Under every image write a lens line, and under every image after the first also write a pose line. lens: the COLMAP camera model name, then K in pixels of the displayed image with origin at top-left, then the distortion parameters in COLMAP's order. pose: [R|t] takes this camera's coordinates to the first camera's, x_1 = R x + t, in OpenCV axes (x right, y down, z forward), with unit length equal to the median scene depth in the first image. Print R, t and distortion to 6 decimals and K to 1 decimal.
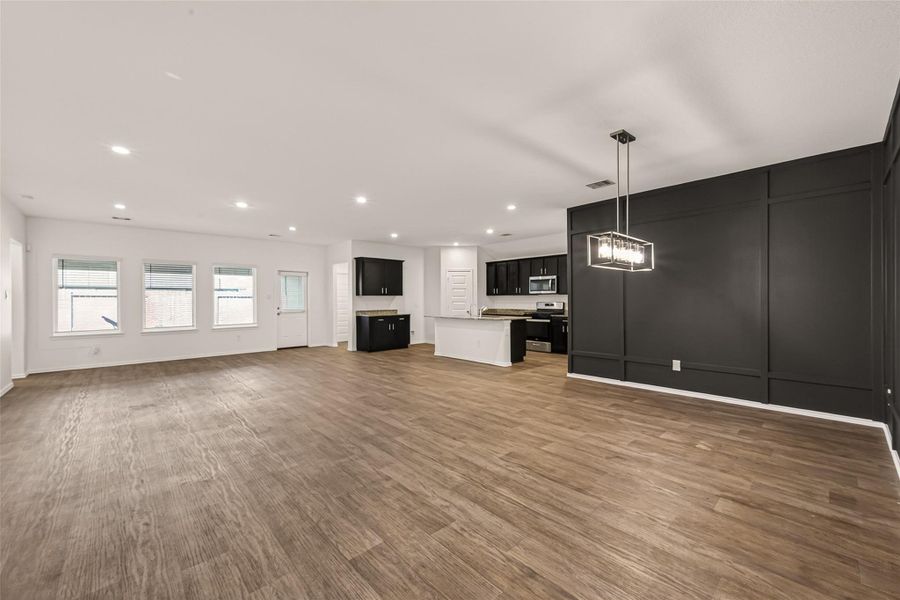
lens RADIAL K [[352.4, 0, 445.4], [0, 352.4, 299.6], [0, 0, 1]] dist [0.006007, -0.000901]
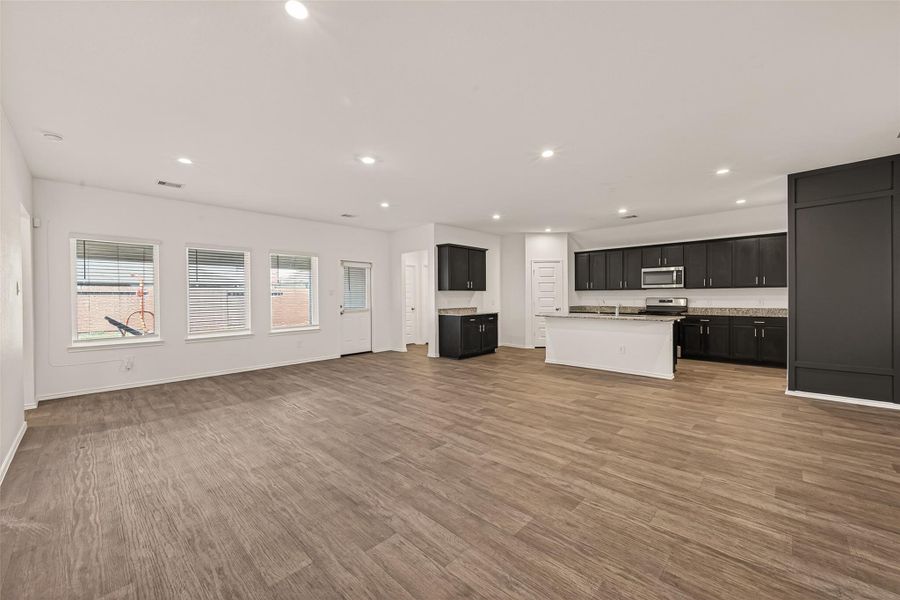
lens RADIAL K [[352.4, 0, 452.1], [0, 352.4, 301.1], [0, 0, 1]] dist [0.006007, -0.000901]
pose [[0.998552, -0.003841, 0.053660, -0.266360], [0.003064, 0.999889, 0.014552, 0.000857], [-0.053710, -0.014366, 0.998453, 0.172144]]
